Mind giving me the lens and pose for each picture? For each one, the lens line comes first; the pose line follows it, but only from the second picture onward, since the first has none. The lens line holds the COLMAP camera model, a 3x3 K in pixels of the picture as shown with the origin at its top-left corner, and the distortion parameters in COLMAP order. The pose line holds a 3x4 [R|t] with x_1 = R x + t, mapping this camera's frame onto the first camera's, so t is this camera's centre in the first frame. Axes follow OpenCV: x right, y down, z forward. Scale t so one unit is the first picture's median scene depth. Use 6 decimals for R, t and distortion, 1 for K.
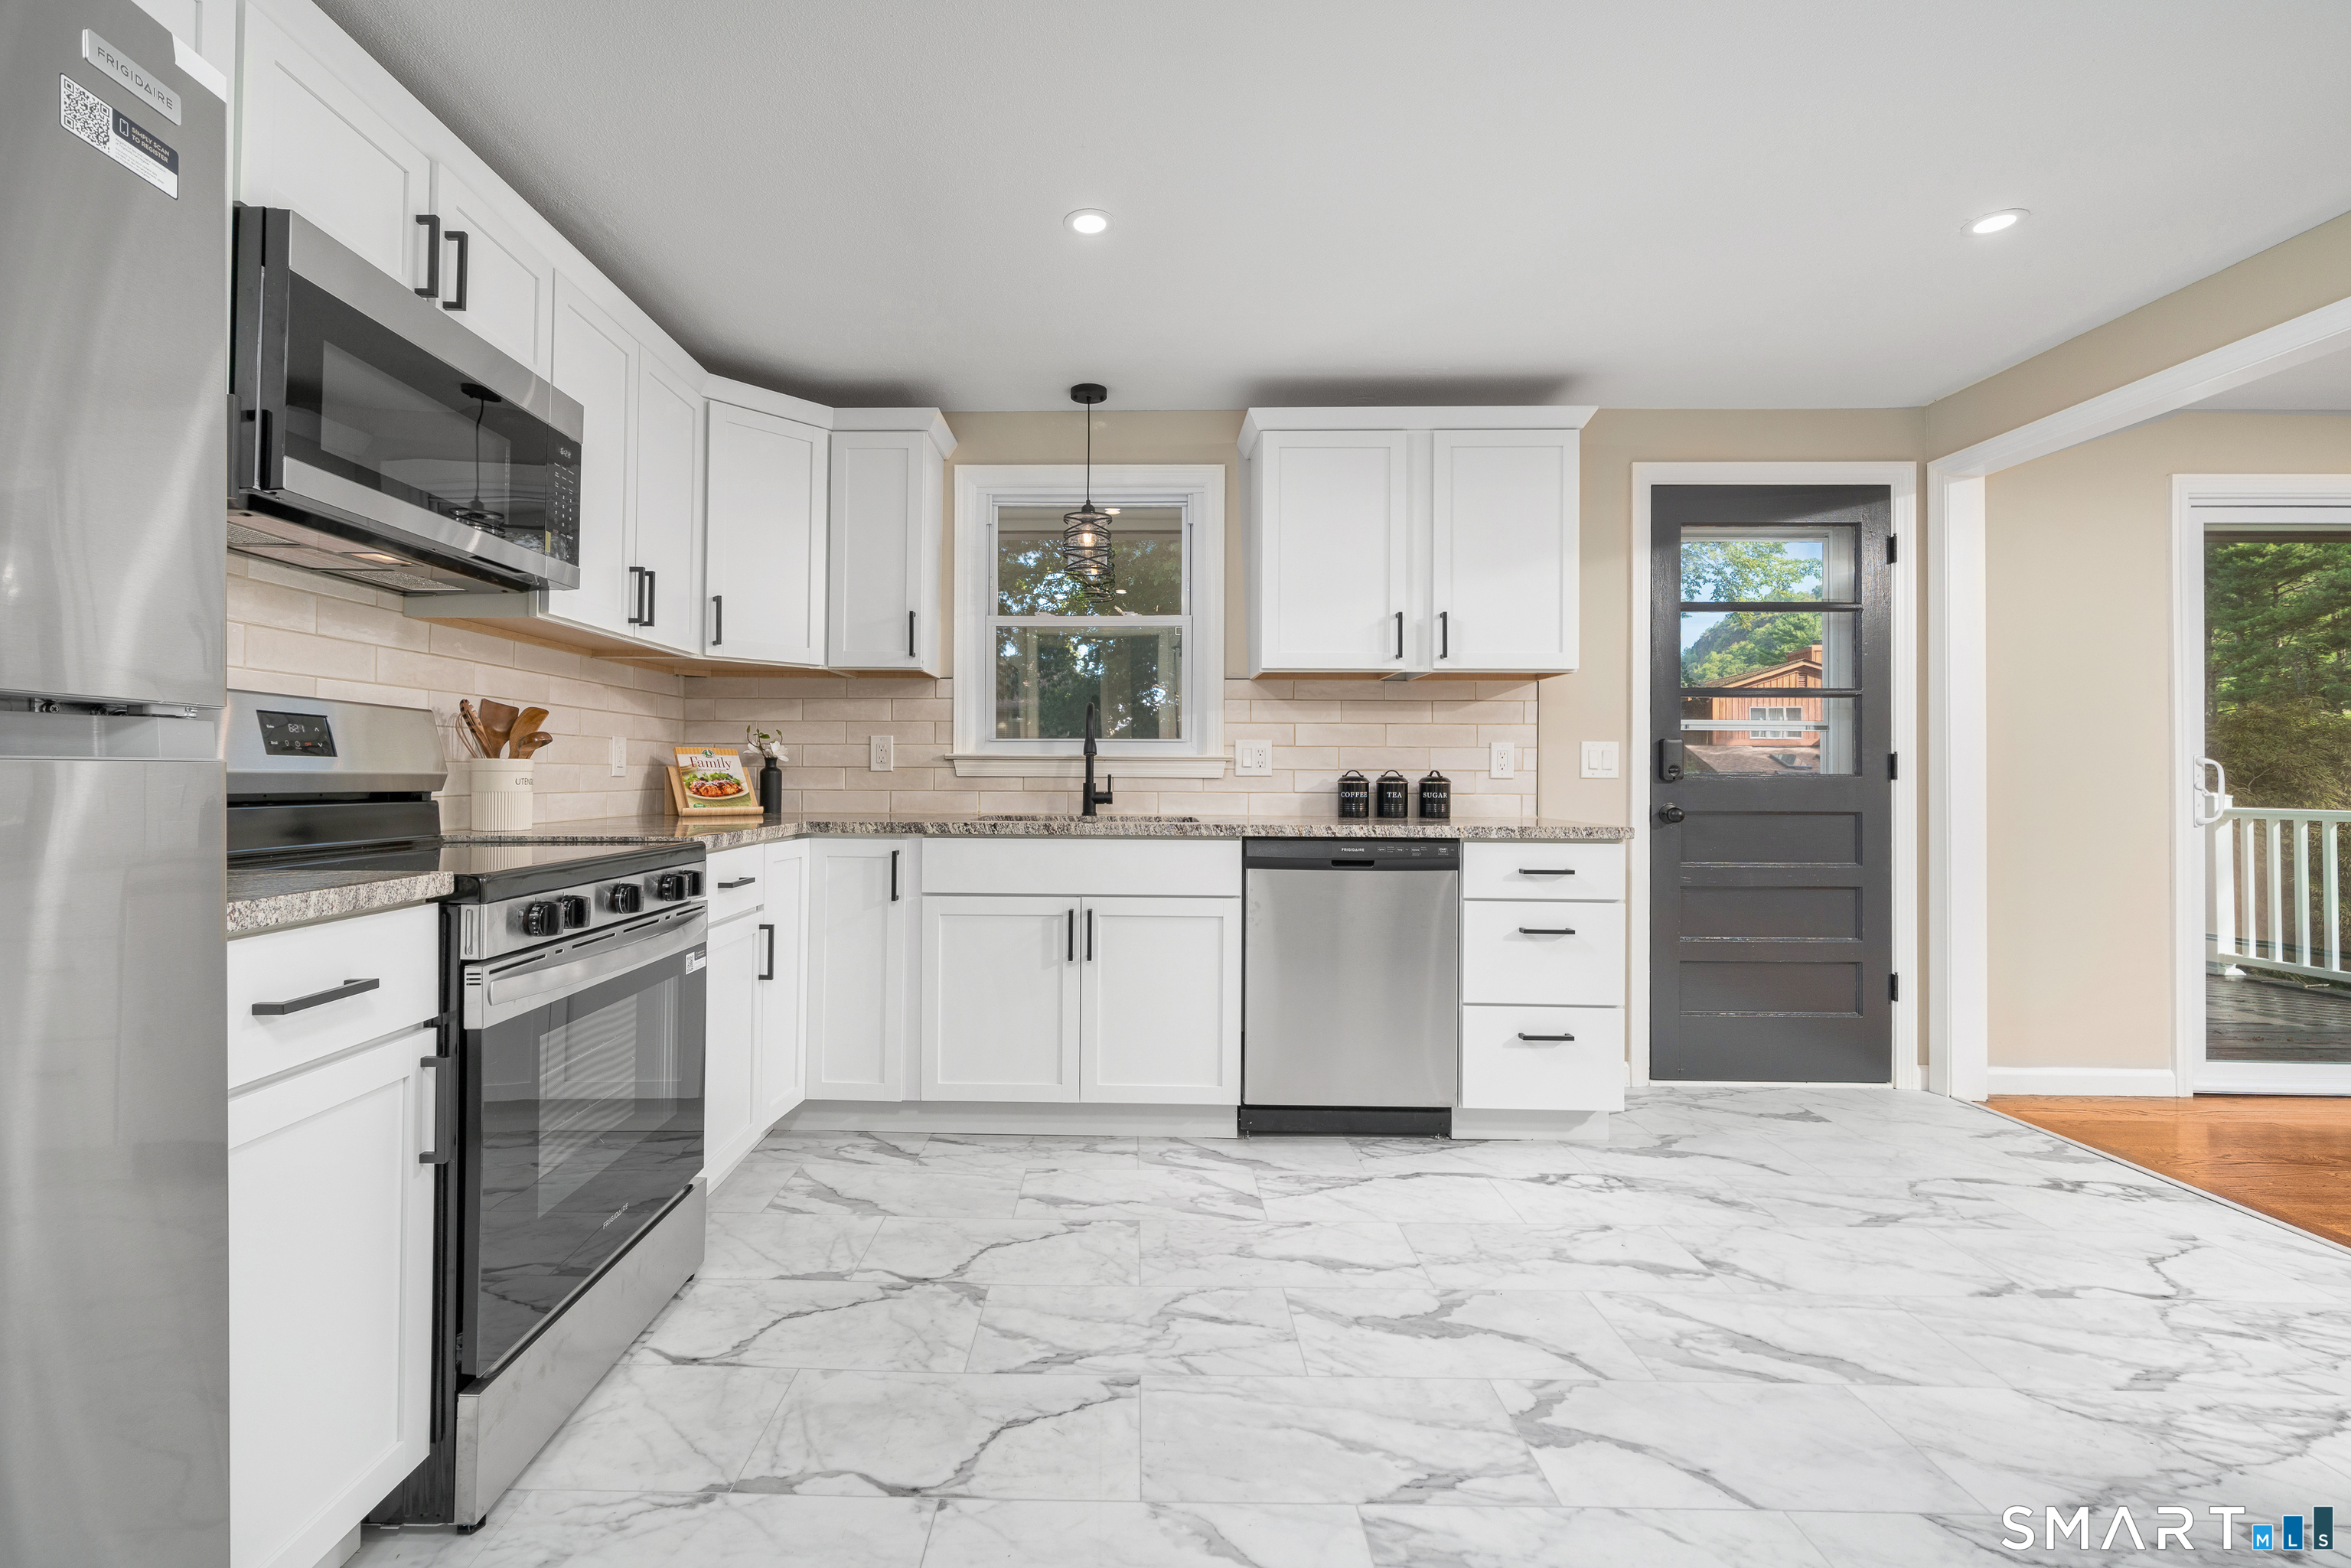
lens RADIAL K [[1015.2, 0, 1106.0], [0, 1015.2, 761.7], [0, 0, 1]] dist [-0.001708, -0.000137]
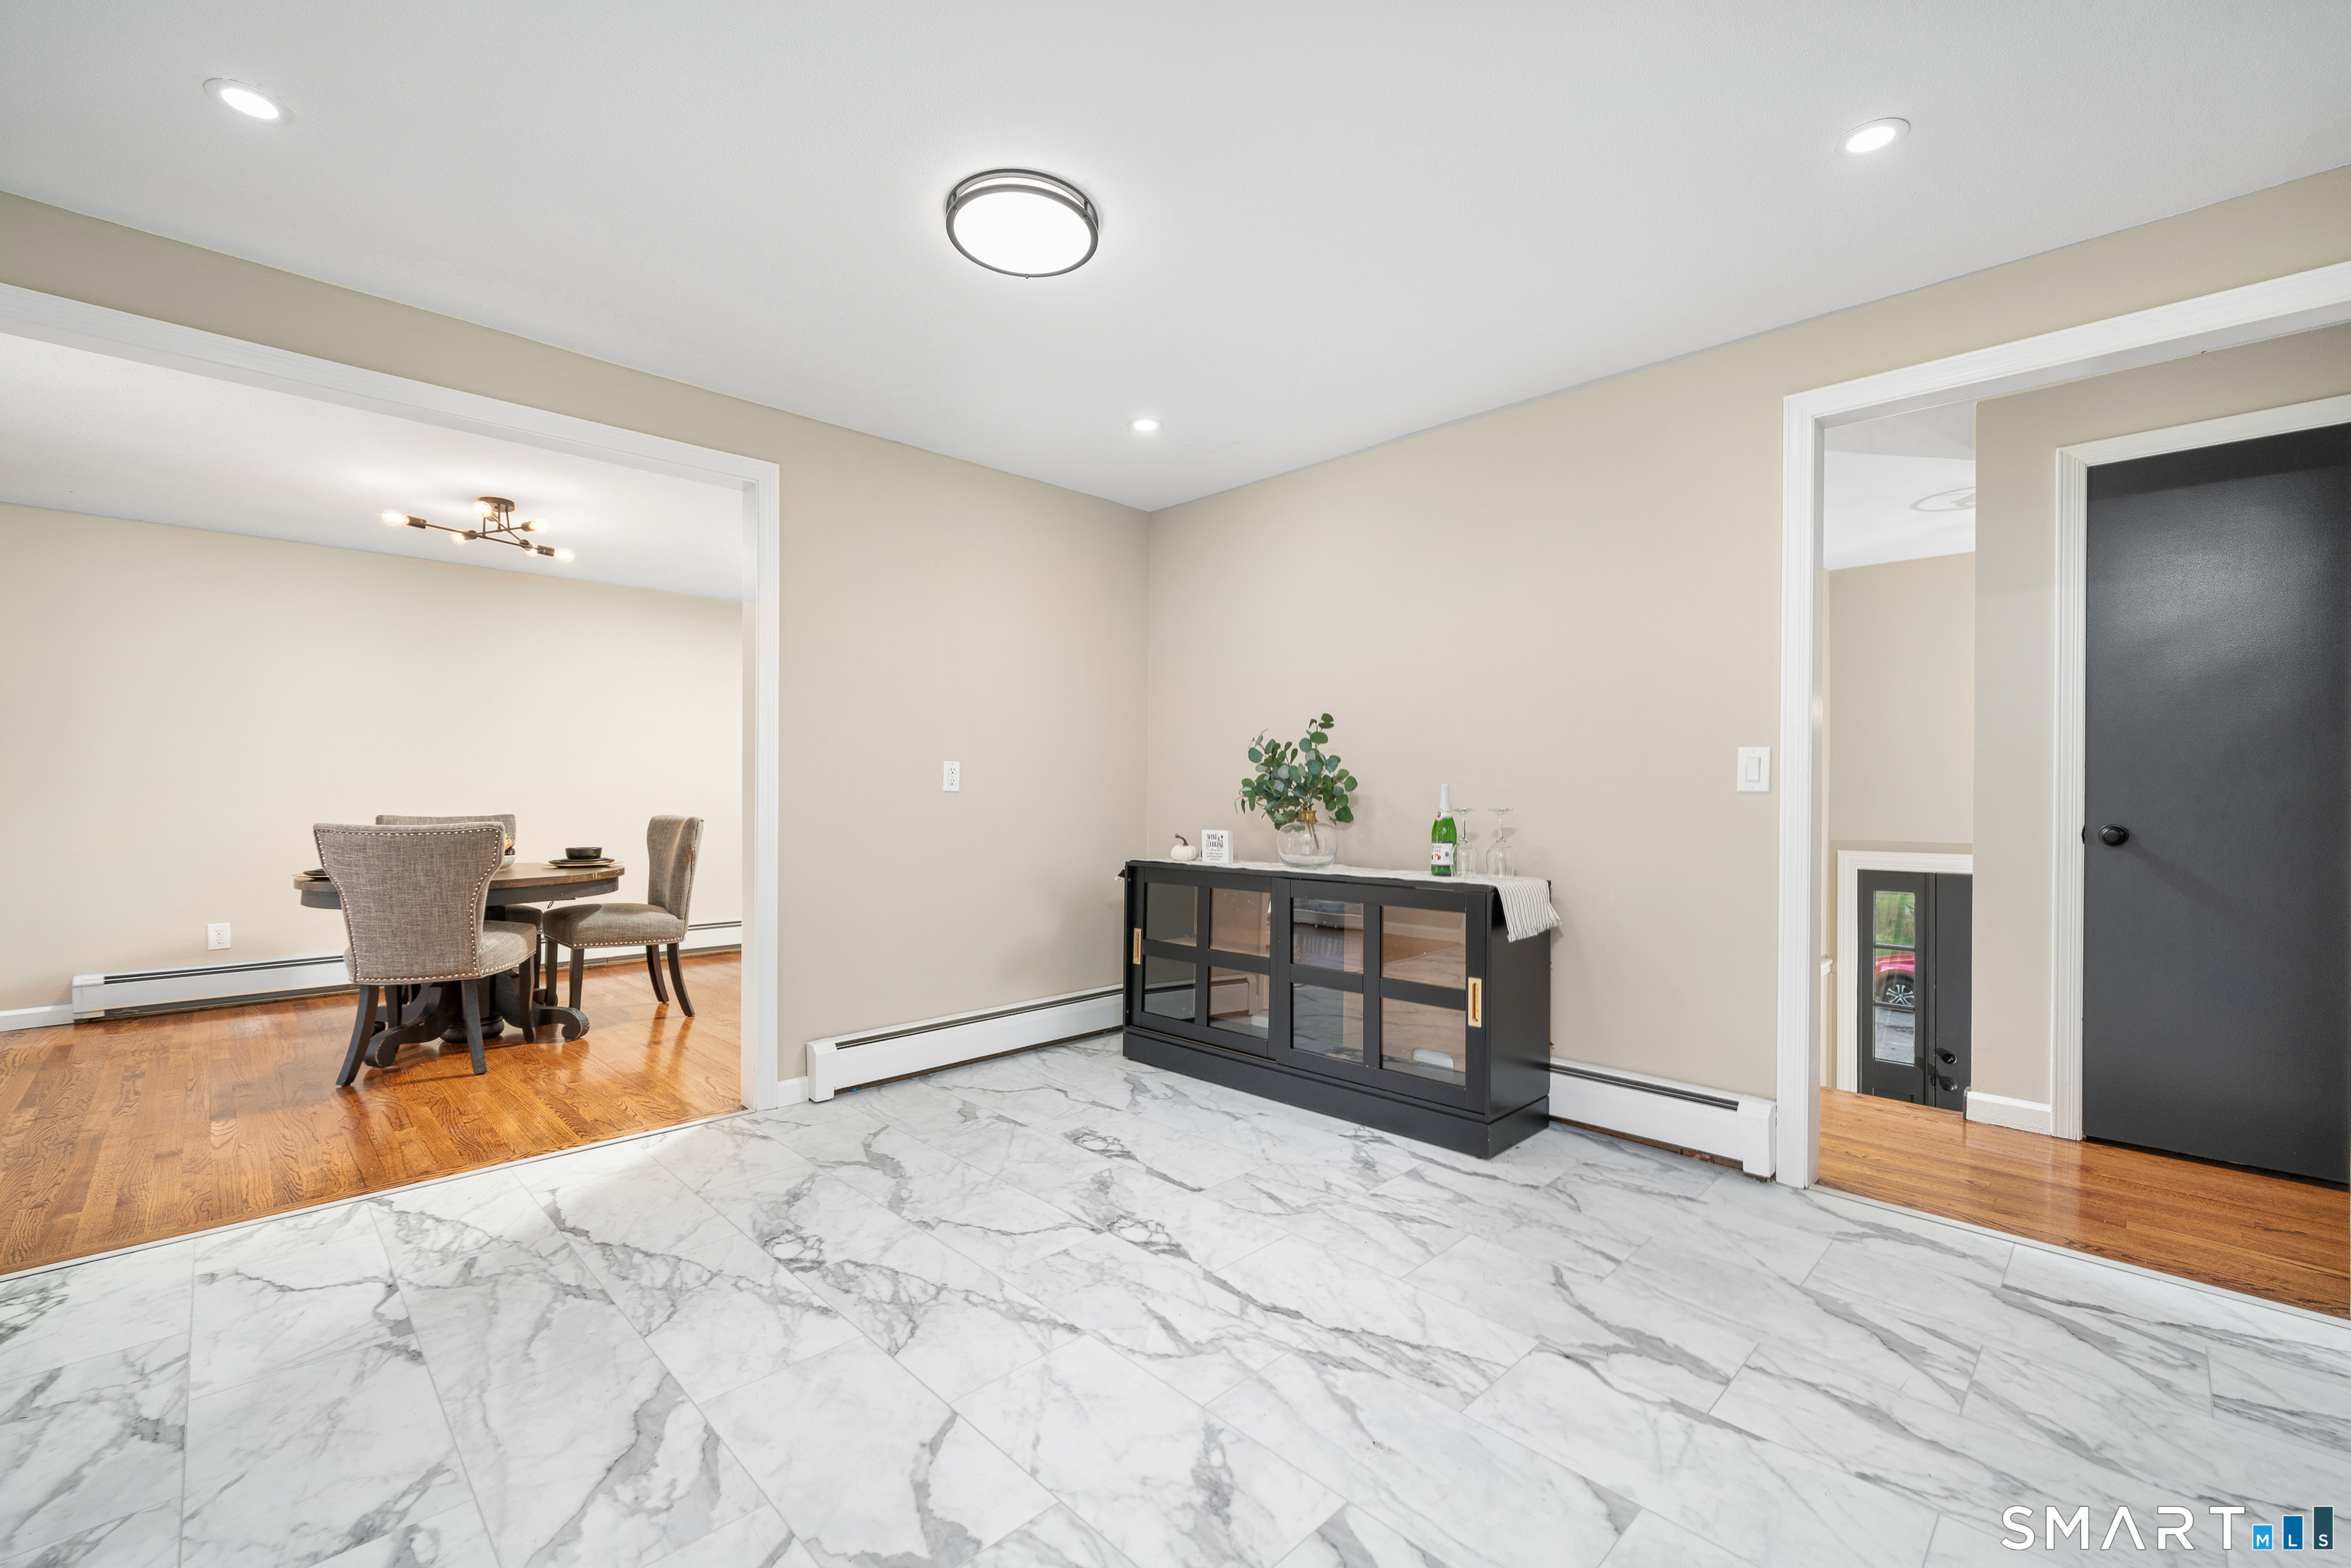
lens RADIAL K [[971.1, 0, 1161.6], [0, 971.1, 793.7], [0, 0, 1]] dist [-0.001733, 0.000421]
pose [[-0.718424, -0.008011, 0.695559, -0.166087], [-0.015354, 0.999873, -0.004344, 0.009907], [-0.695436, -0.013801, -0.718456, 0.898668]]
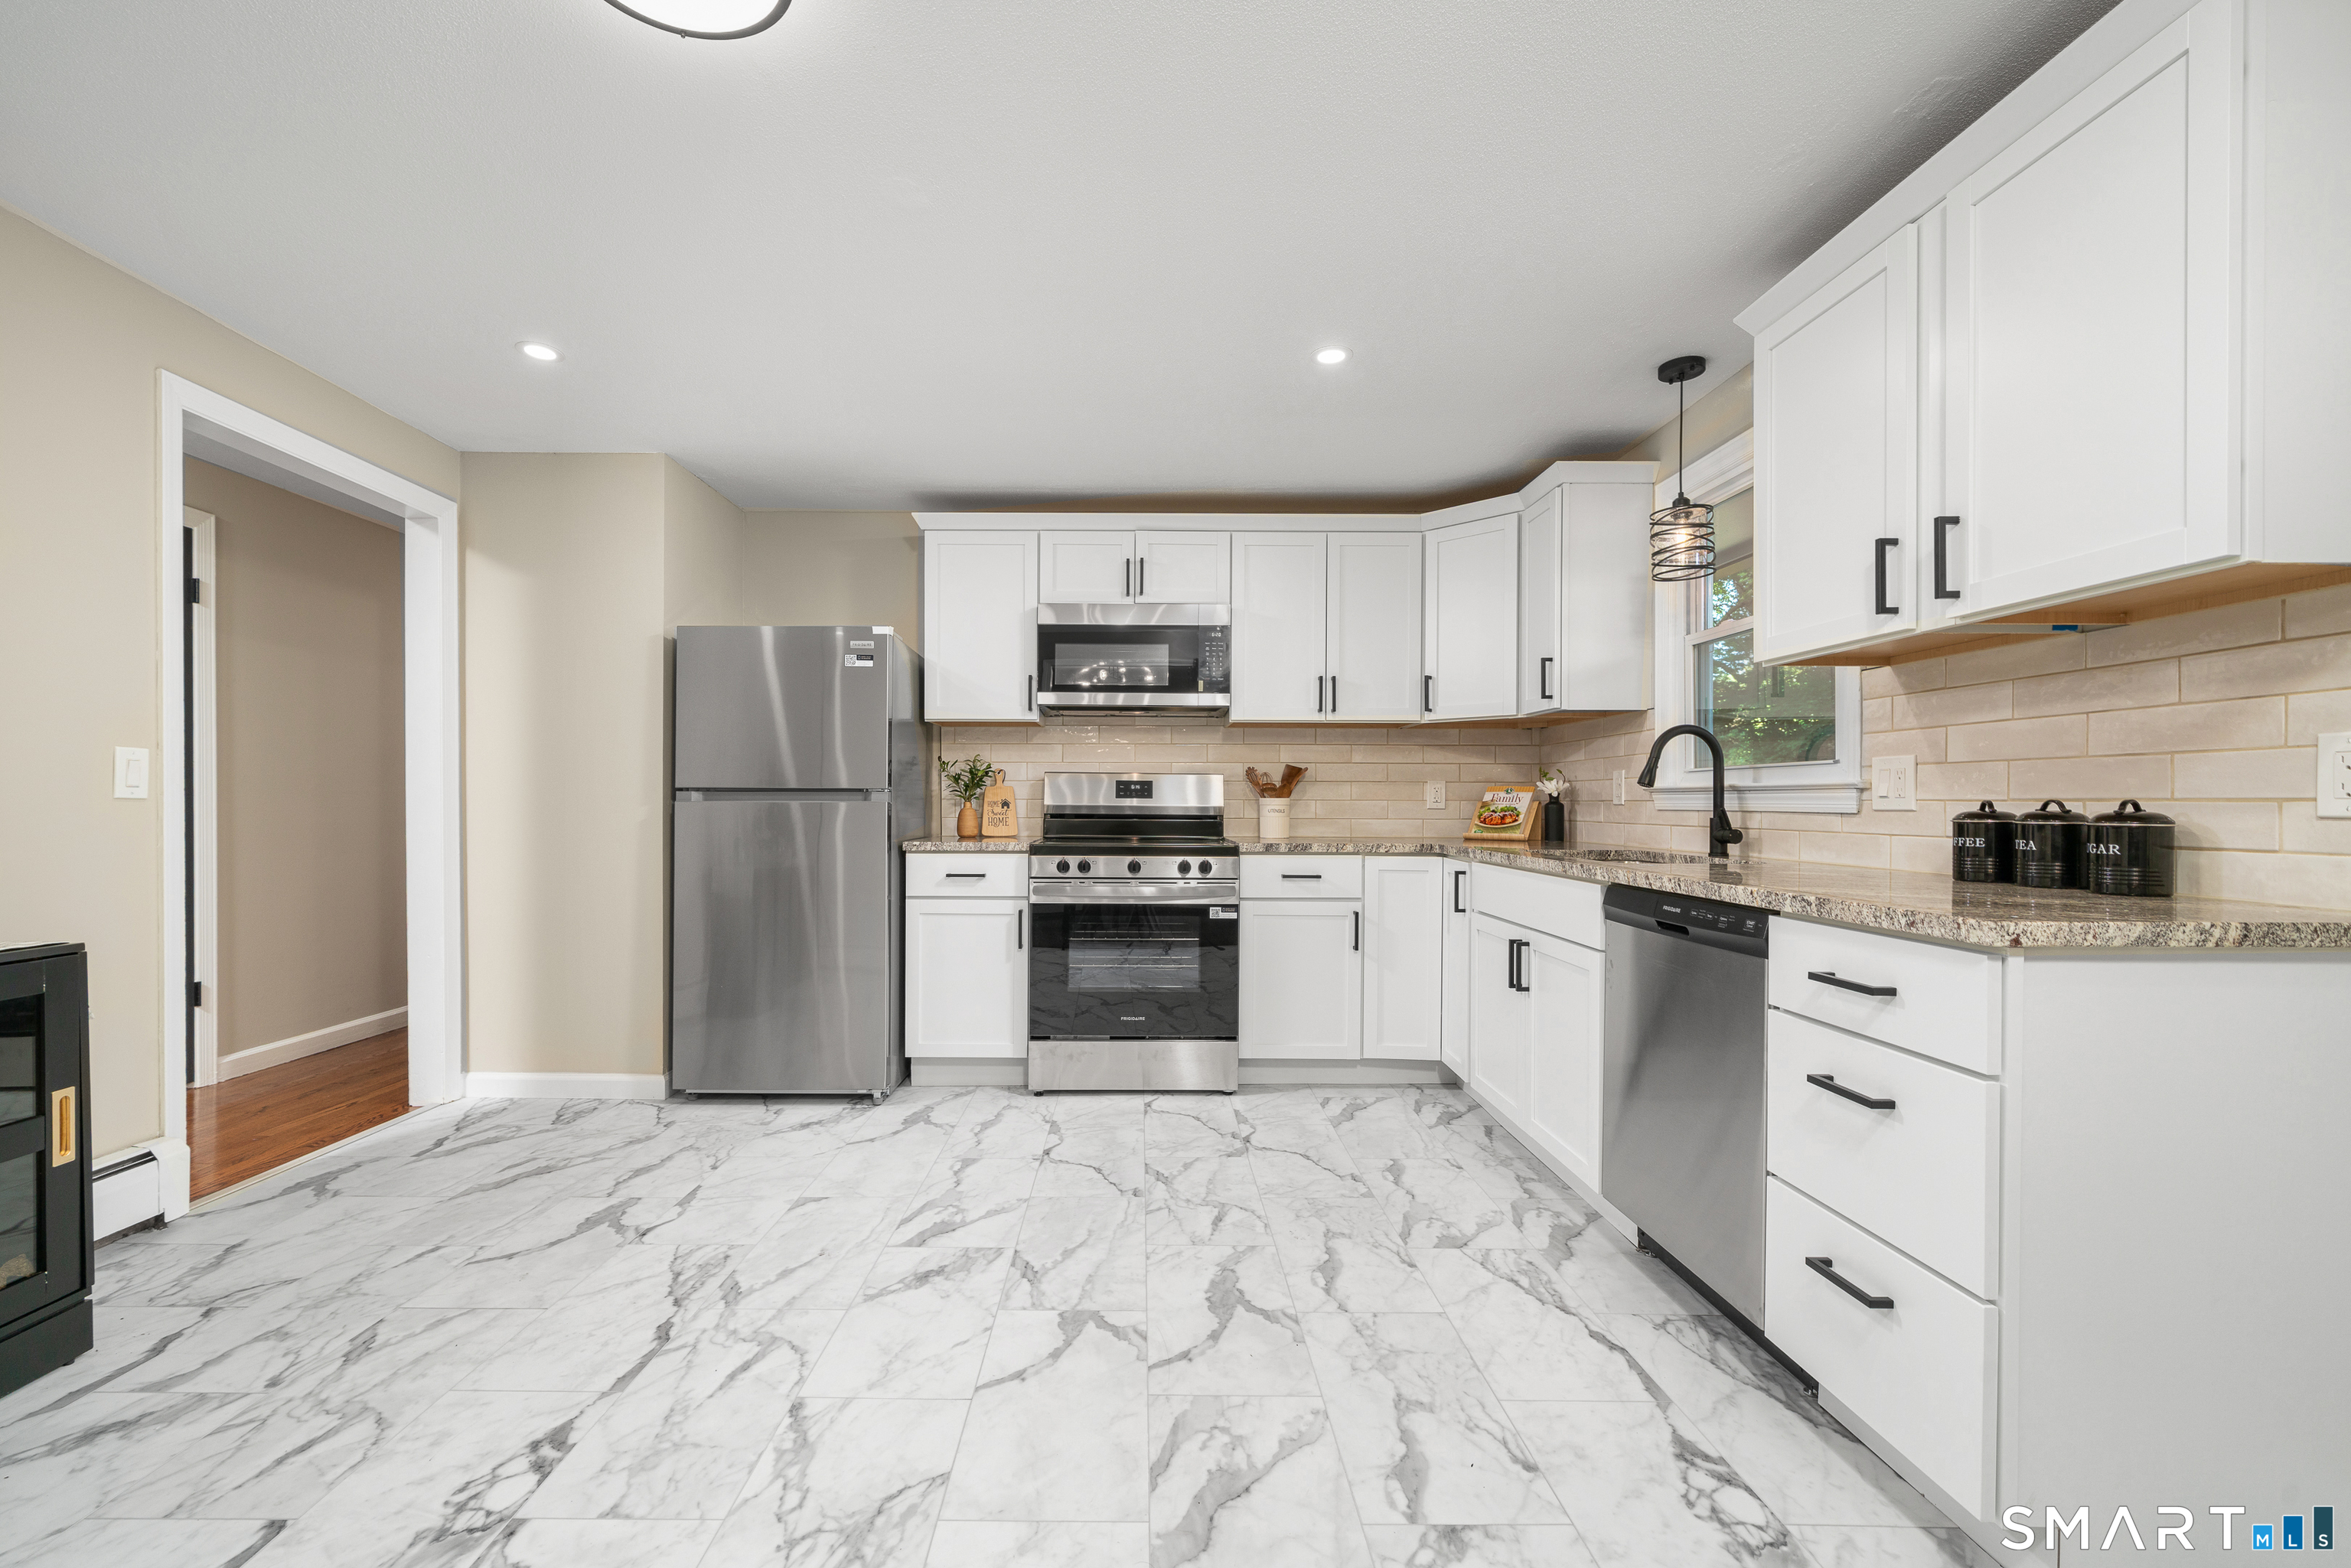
lens RADIAL K [[980.8, 0, 1140.6], [0, 980.8, 804.3], [0, 0, 1]] dist [-0.002942, 0.000226]
pose [[0.030330, -0.003558, -0.999534, 1.013815], [0.008757, 0.999956, -0.003294, 0.010388], [0.999502, -0.008653, 0.030360, 0.637250]]
